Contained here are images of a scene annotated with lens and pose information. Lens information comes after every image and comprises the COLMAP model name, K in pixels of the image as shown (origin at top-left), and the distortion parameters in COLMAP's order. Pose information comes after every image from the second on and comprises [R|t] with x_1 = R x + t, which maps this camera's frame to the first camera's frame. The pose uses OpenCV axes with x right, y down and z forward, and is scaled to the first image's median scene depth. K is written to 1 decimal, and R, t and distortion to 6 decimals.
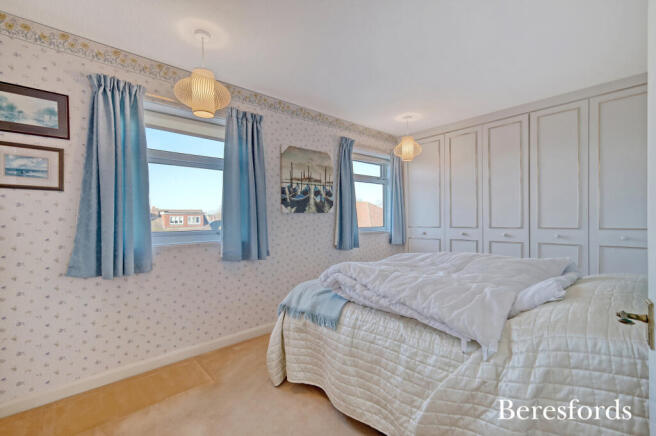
lens RADIAL K [[282.2, 0, 328.0], [0, 282.2, 218.0], [0, 0, 1]] dist [0.002116, 0.000261]
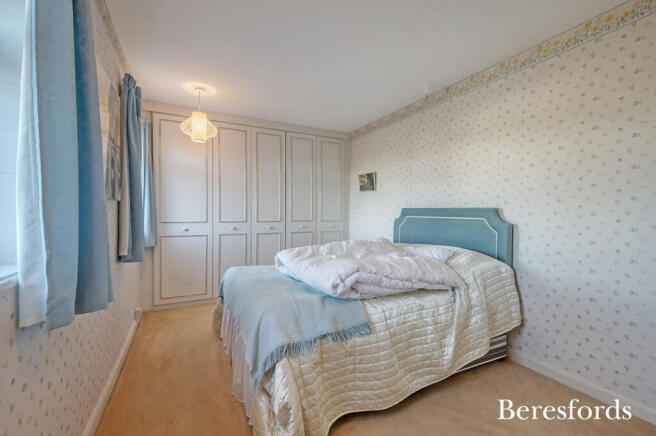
lens RADIAL K [[276.5, 0, 326.0], [0, 276.5, 227.6], [0, 0, 1]] dist [0.000251, 0.000035]
pose [[0.268778, -0.033270, 0.962627, -0.465123], [-0.014909, 0.999140, 0.038694, 0.011787], [-0.963087, -0.024752, 0.268050, 0.484836]]
